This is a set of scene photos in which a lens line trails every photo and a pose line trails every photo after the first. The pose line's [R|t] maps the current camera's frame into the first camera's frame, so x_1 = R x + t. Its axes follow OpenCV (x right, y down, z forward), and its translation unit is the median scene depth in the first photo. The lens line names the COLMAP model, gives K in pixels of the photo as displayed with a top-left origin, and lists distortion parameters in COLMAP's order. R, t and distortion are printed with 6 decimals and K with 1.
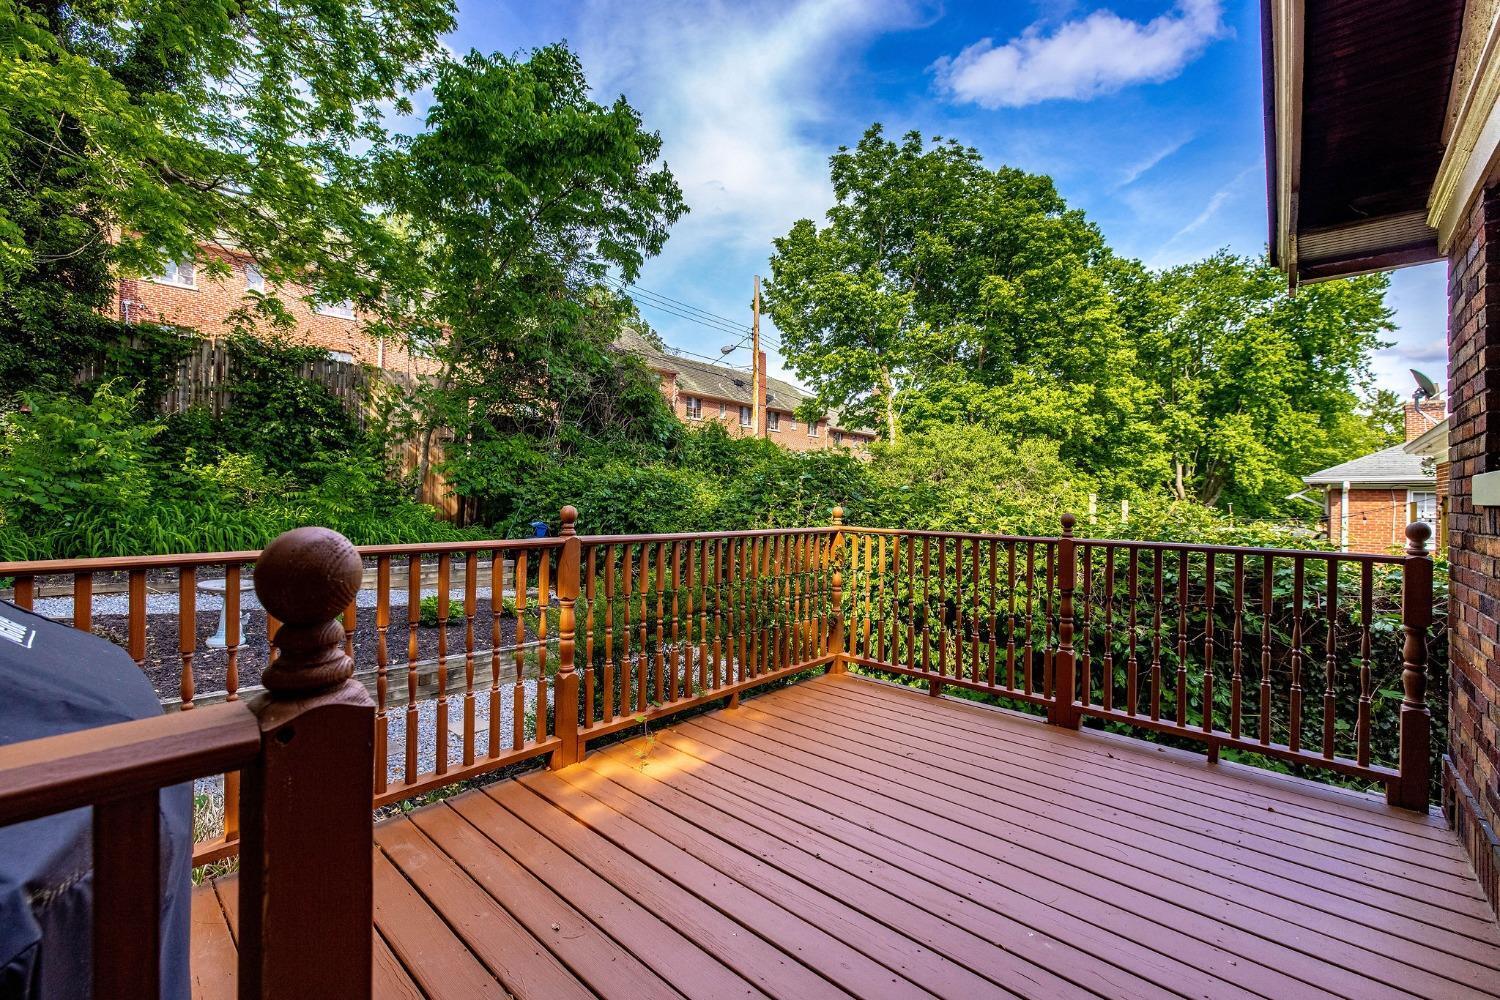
lens RADIAL K [[619.9, 0, 741.2], [0, 619.9, 499.2], [0, 0, 1]] dist [0.000723, 0.000132]
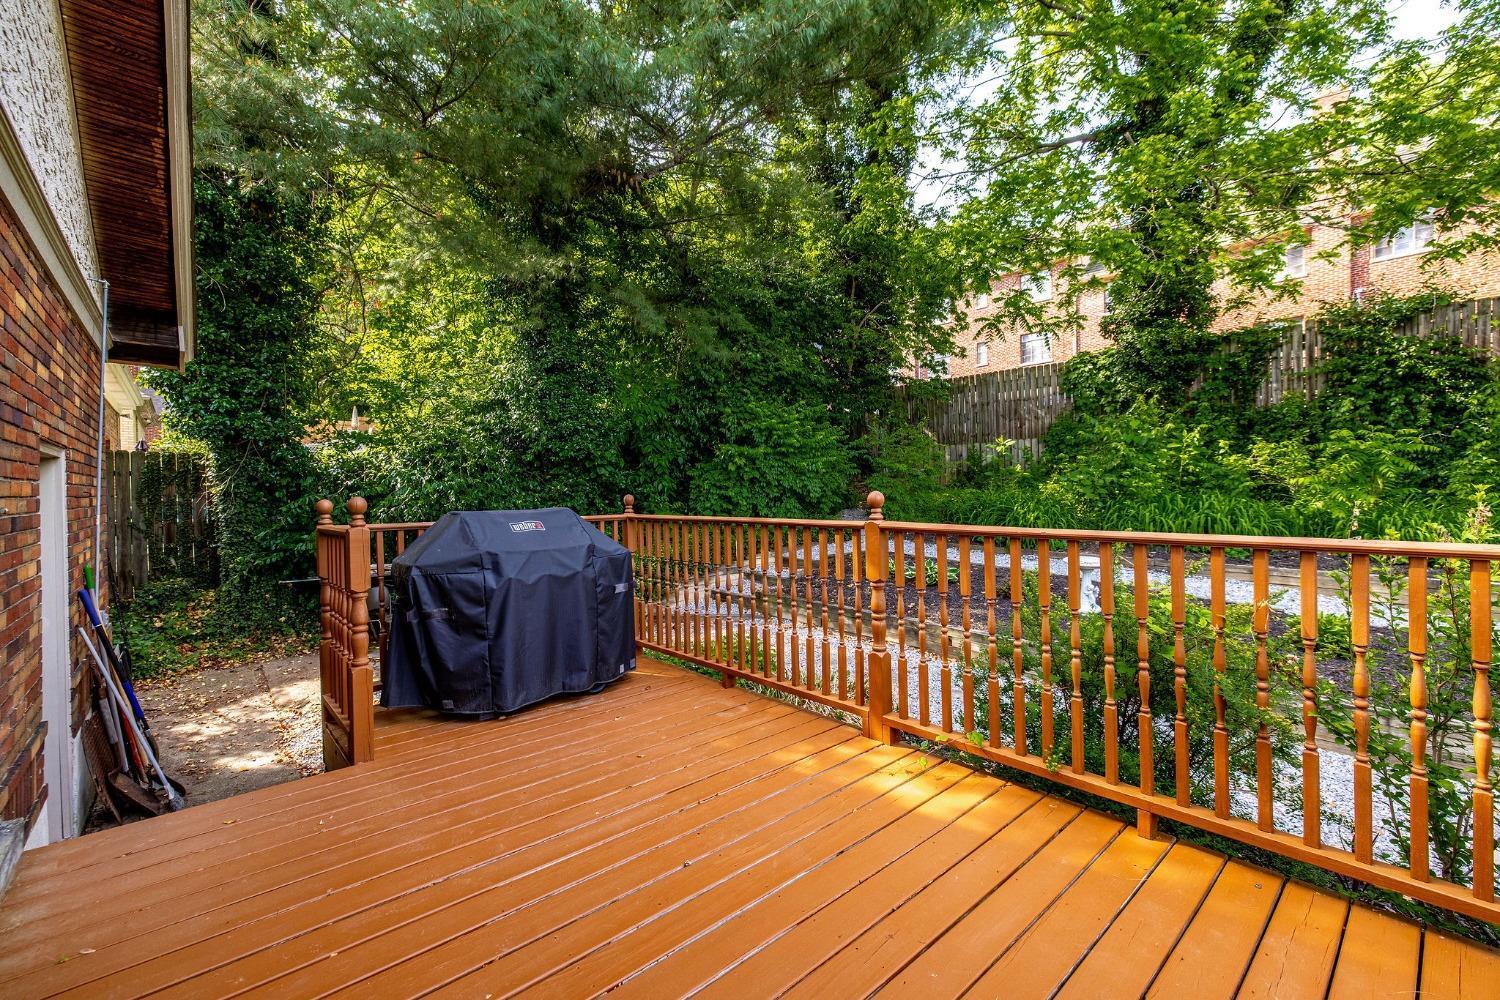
lens RADIAL K [[619.9, 0, 741.2], [0, 619.9, 499.2], [0, 0, 1]] dist [0.000723, 0.000132]
pose [[-0.104593, 0.005771, -0.994498, 0.208283], [0.011770, 0.999920, 0.004565, 0.002992], [0.994445, -0.011228, -0.104652, 0.231719]]
